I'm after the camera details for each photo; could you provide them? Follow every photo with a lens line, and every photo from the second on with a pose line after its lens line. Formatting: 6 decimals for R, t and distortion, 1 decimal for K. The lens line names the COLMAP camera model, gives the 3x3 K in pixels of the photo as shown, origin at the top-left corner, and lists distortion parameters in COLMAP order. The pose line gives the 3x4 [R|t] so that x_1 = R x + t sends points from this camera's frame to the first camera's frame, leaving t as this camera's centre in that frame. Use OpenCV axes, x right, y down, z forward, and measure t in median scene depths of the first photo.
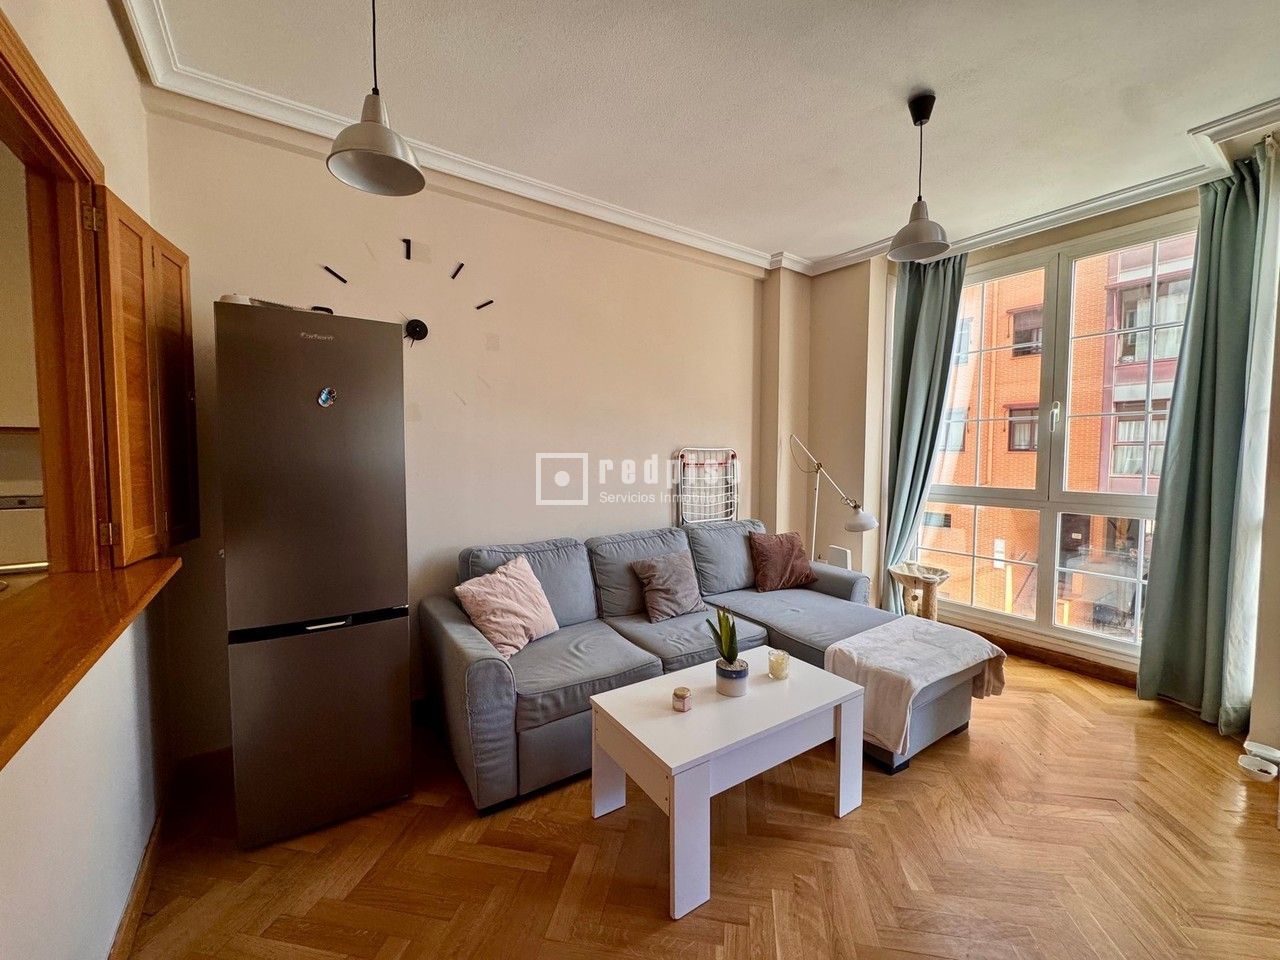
lens RADIAL K [[511.1, 0, 636.6], [0, 511.1, 476.7], [0, 0, 1]] dist [-0.000980, 0.000054]
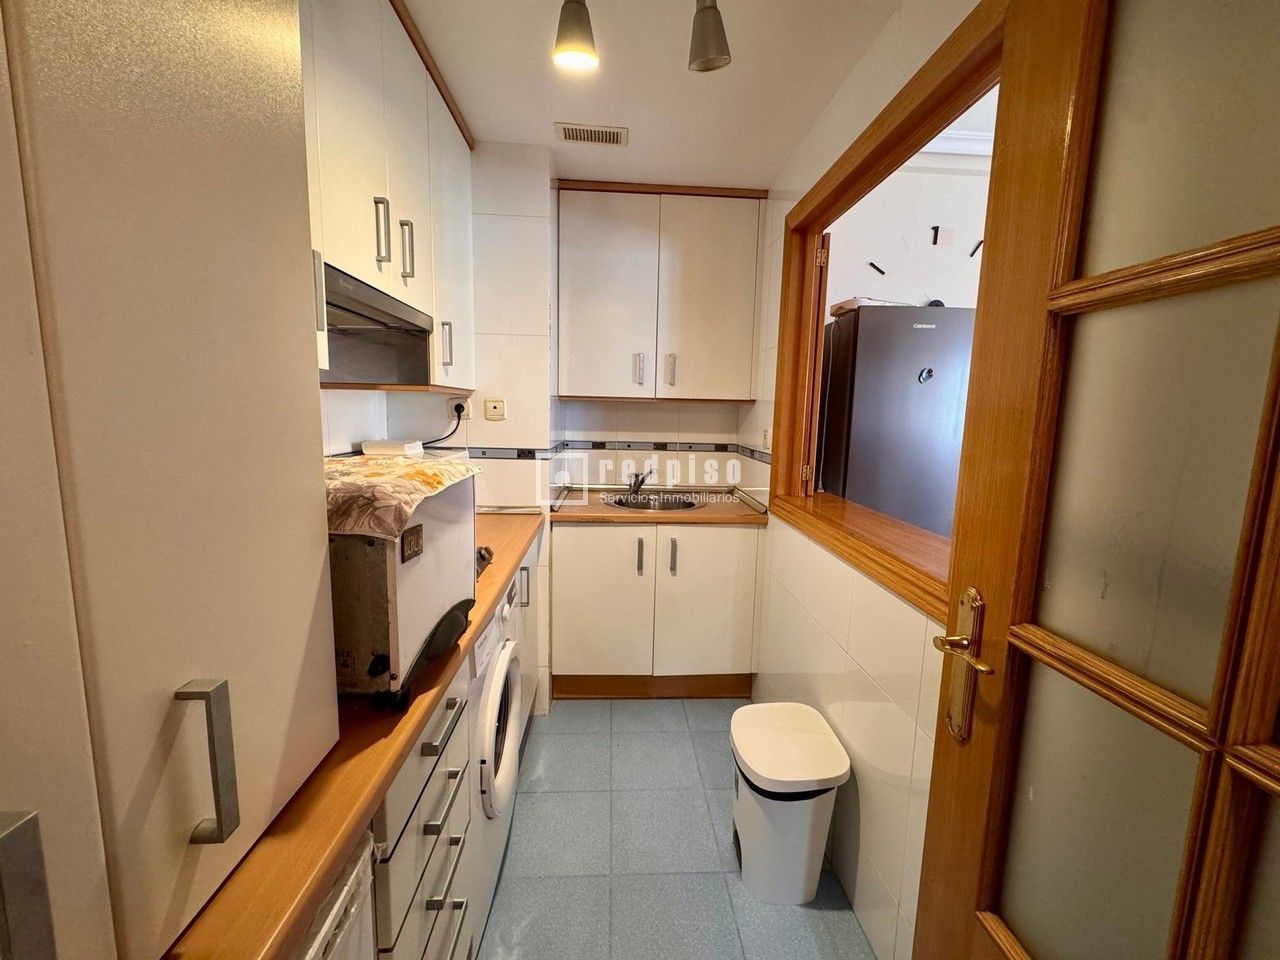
lens RADIAL K [[511.1, 0, 640.1], [0, 511.1, 479.4], [0, 0, 1]] dist [-0.000980, 0.000054]
pose [[0.856292, 0.088258, -0.508895, -0.413216], [-0.049169, 0.994747, 0.089785, 0.013007], [0.514146, -0.051860, 0.856133, -0.325437]]
